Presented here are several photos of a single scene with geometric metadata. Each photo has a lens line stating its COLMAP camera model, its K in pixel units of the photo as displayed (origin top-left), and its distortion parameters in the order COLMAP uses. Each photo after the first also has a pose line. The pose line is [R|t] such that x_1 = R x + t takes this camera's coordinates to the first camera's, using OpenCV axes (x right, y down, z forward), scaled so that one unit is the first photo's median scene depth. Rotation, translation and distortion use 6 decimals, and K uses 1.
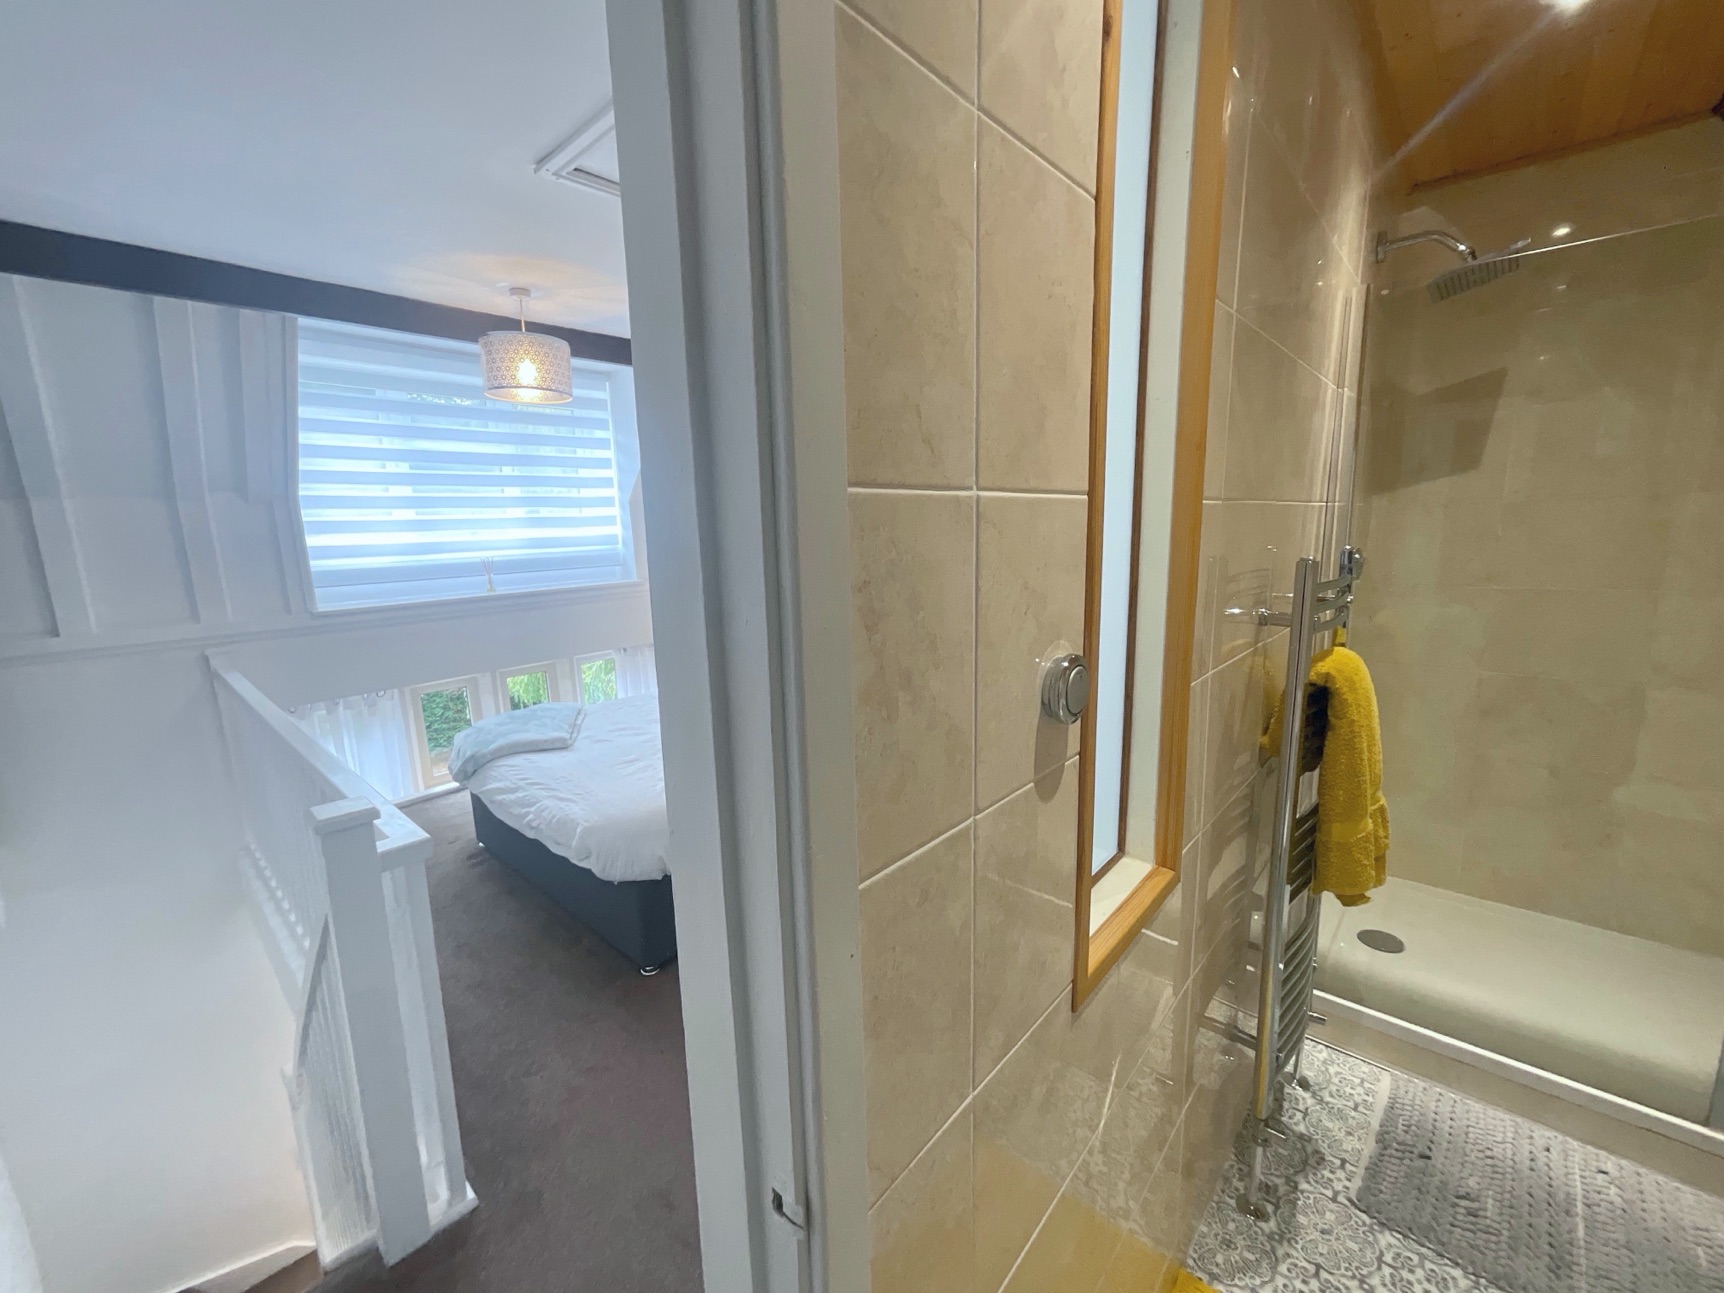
lens RADIAL K [[702.7, 0, 857.1], [0, 702.7, 643.1], [0, 0, 1]] dist [0.002880, 0.000460]
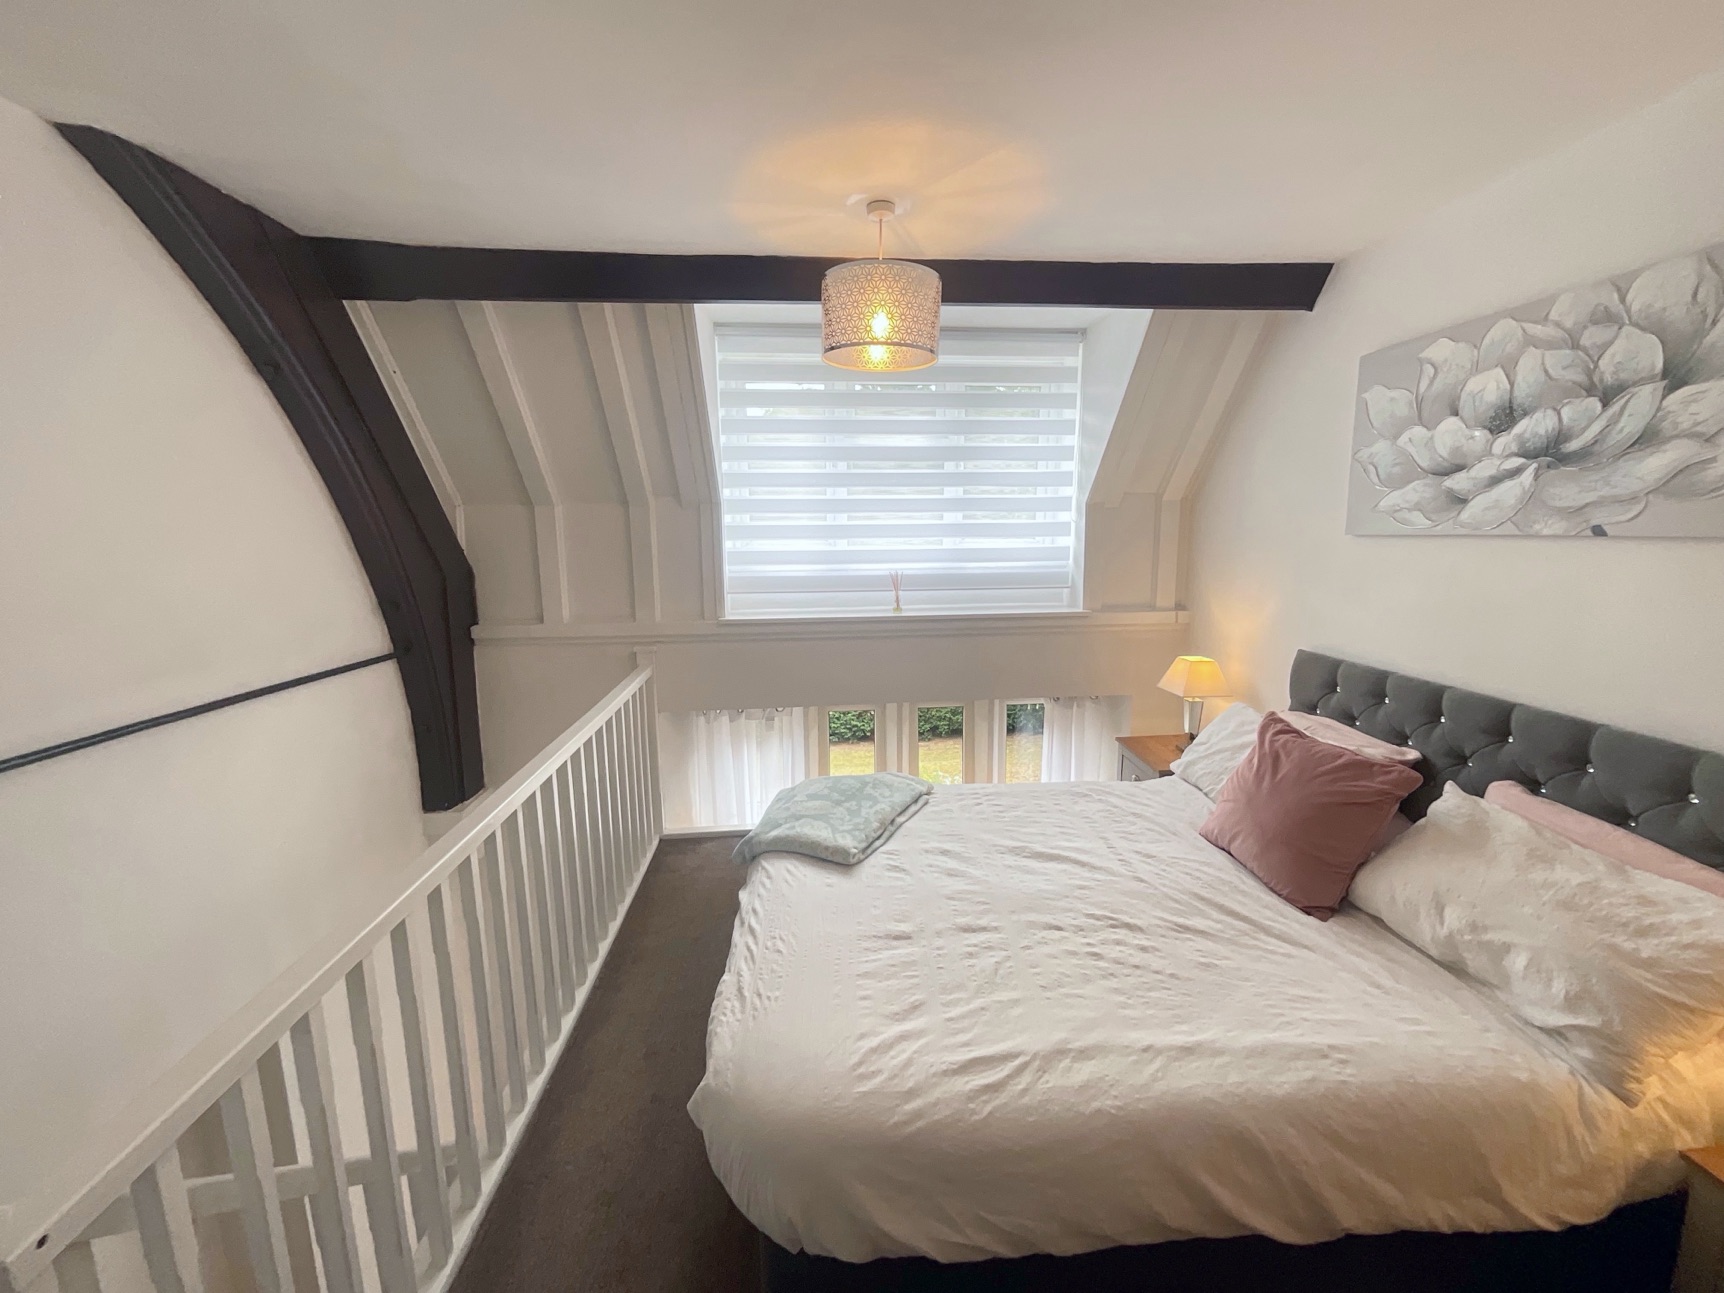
lens RADIAL K [[701.1, 0, 863.2], [0, 701.1, 644.5], [0, 0, 1]] dist [0.001640, 0.000469]
pose [[0.725302, 0.139958, -0.674054, 0.031257], [-0.133090, 0.989152, 0.062174, -0.107852], [0.675444, 0.044615, 0.736061, 0.471389]]
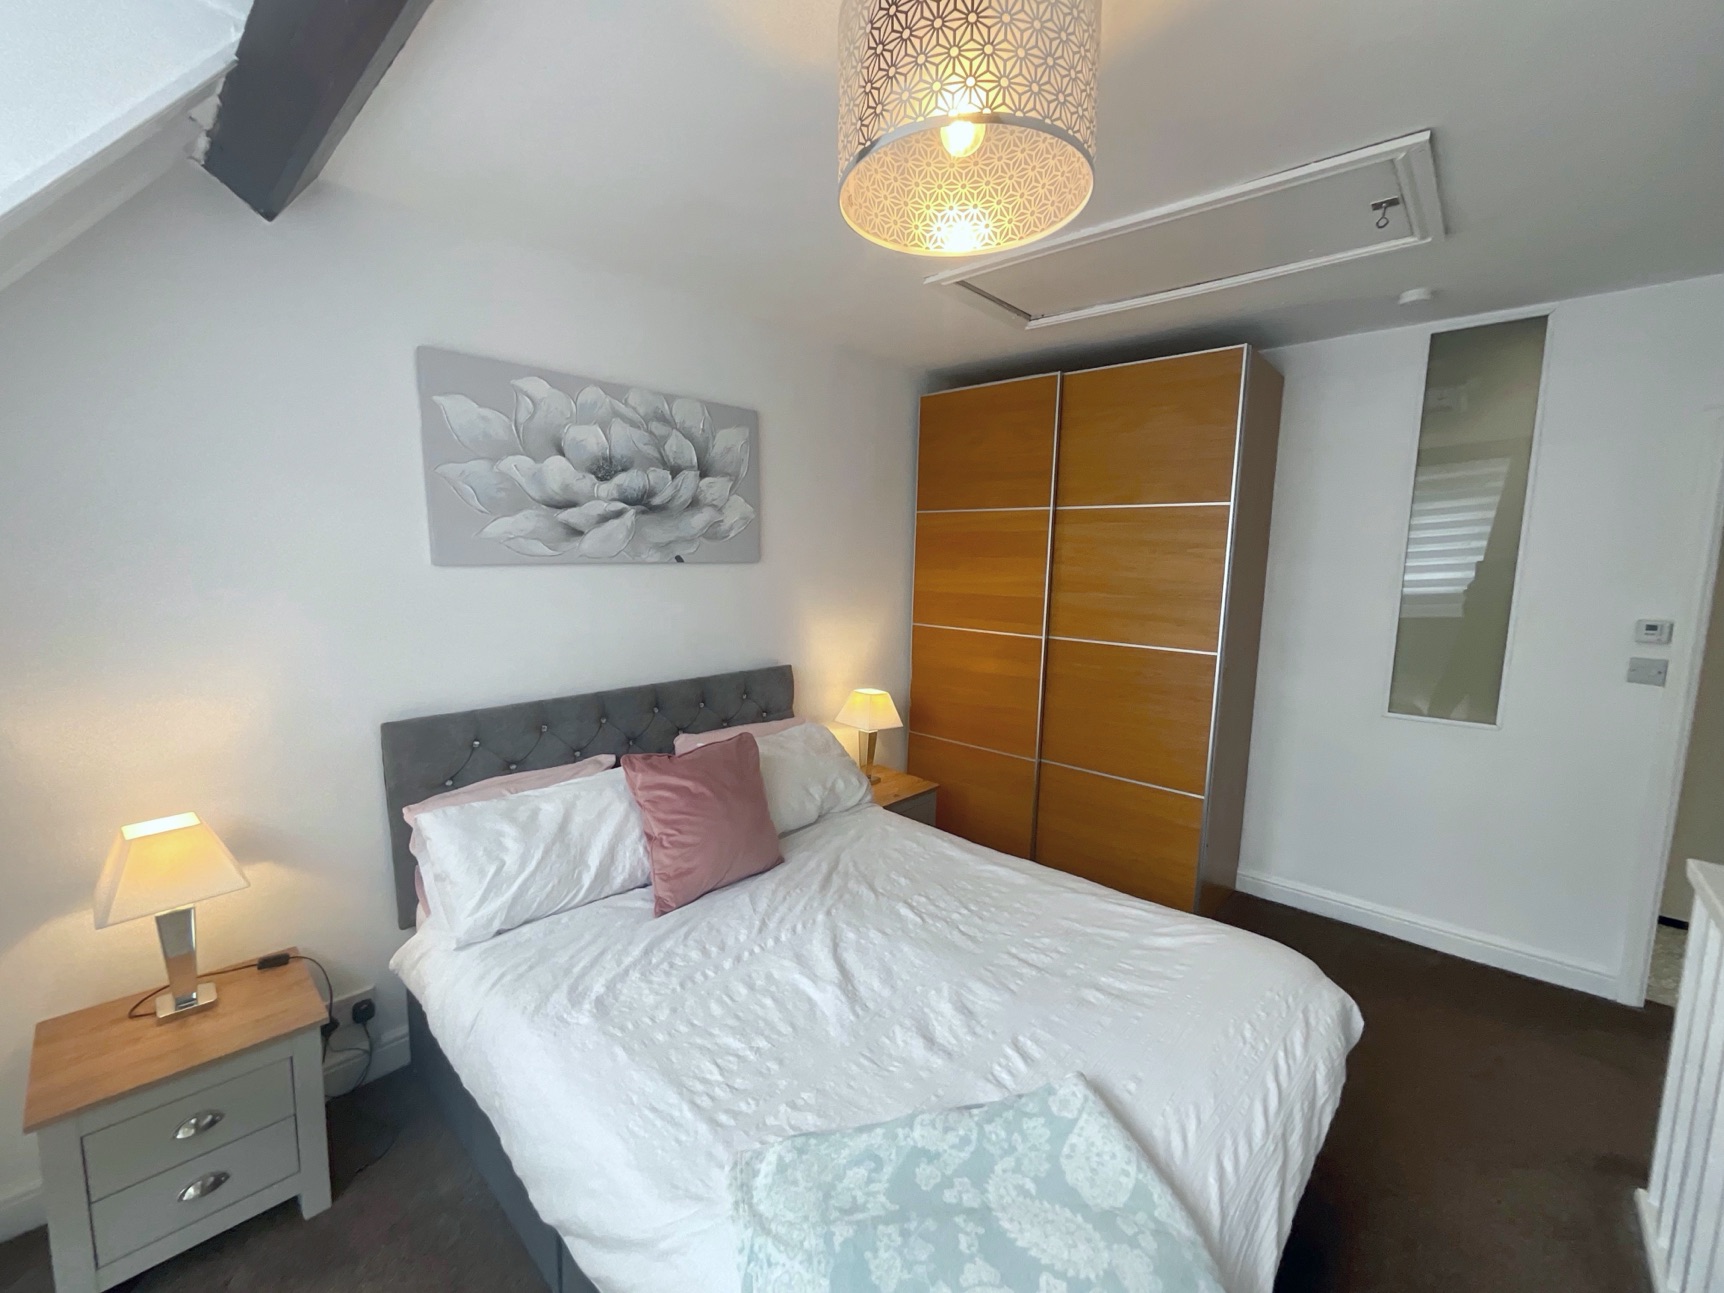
lens RADIAL K [[701.1, 0, 863.2], [0, 701.1, 644.5], [0, 0, 1]] dist [0.001640, 0.000469]
pose [[0.000255, -0.100932, 0.994893, -0.784838], [0.161028, 0.981914, 0.099574, -0.184060], [-0.986950, 0.160180, 0.016504, 1.038030]]
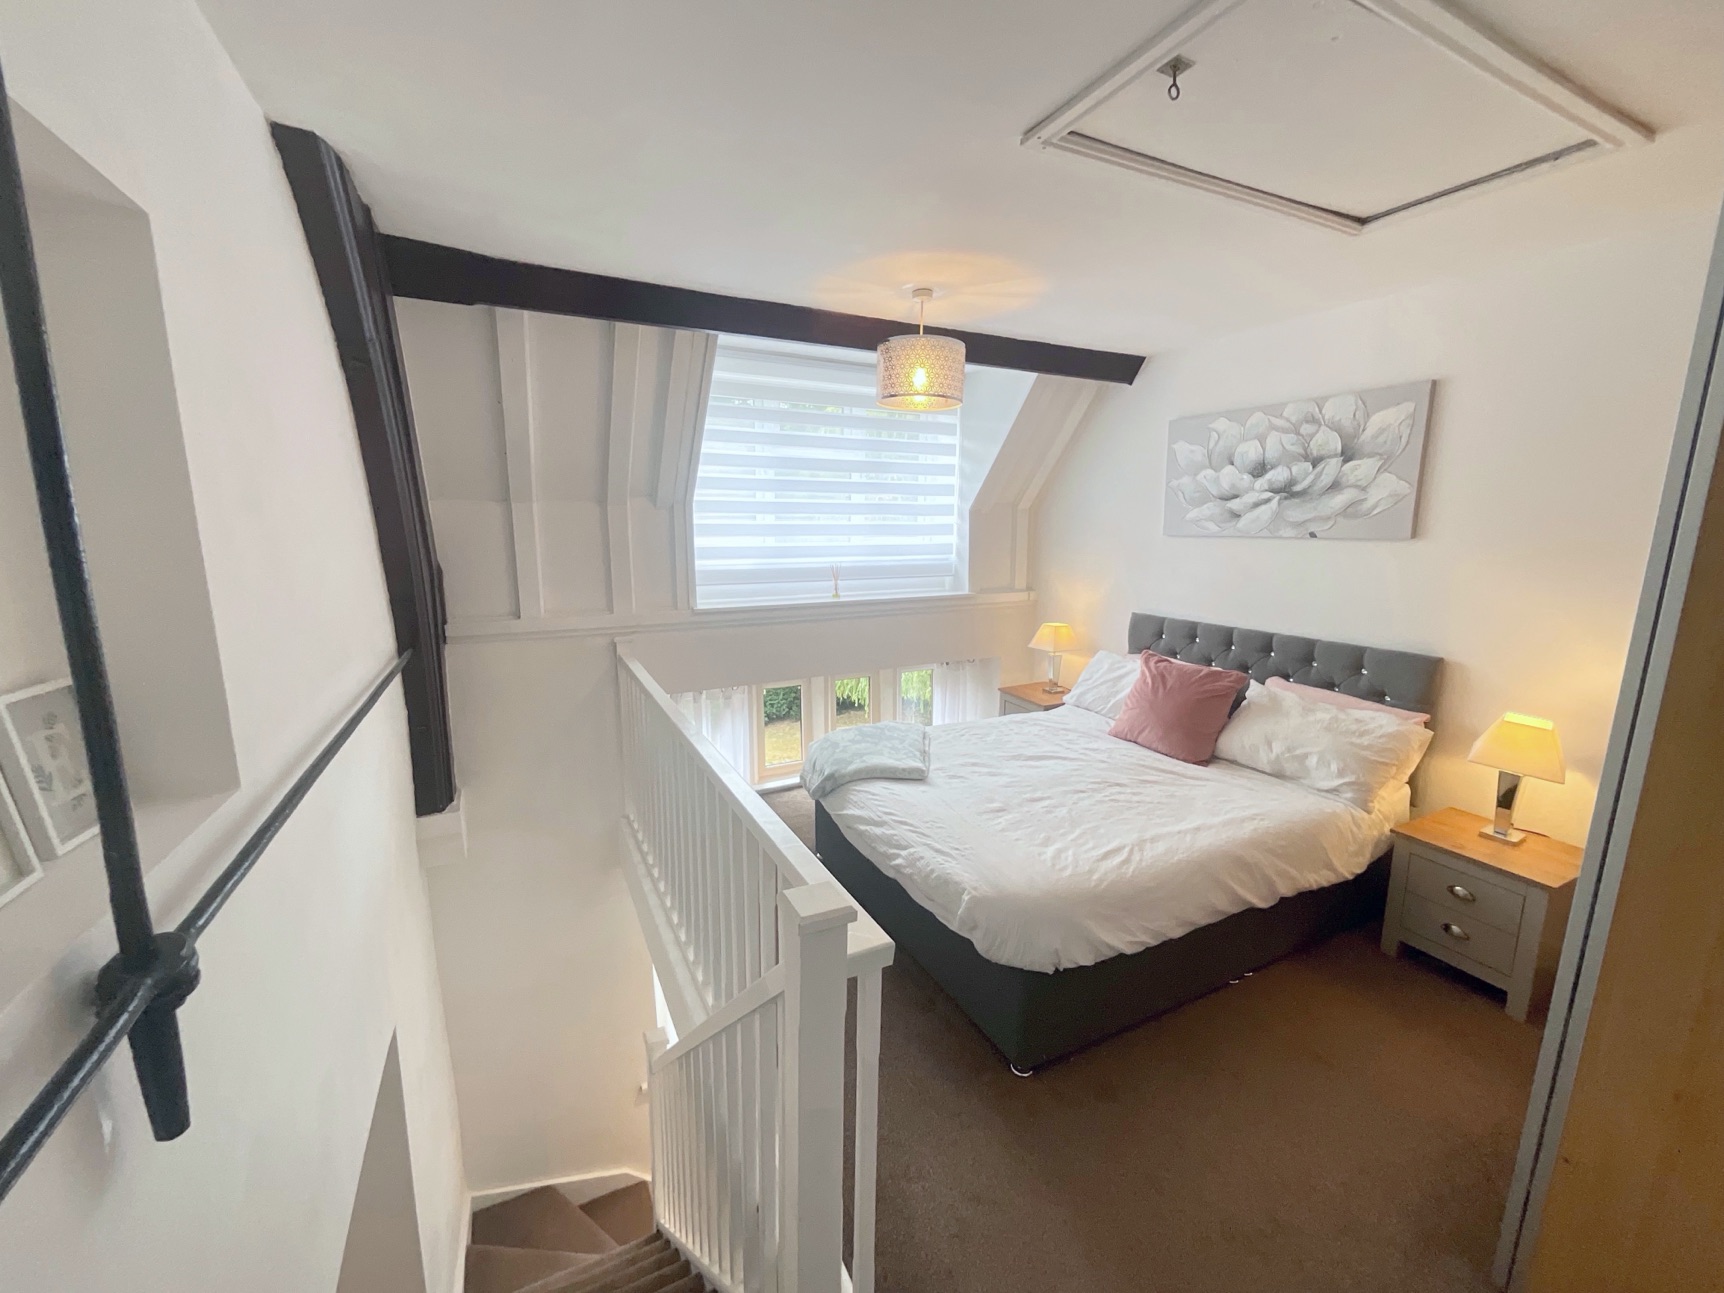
lens RADIAL K [[701.1, 0, 863.2], [0, 701.1, 644.5], [0, 0, 1]] dist [0.001640, 0.000469]
pose [[0.935066, 0.095390, -0.341397, -0.179196], [-0.093778, 0.995366, 0.021264, -0.041595], [0.341844, 0.012132, 0.939679, 0.090676]]
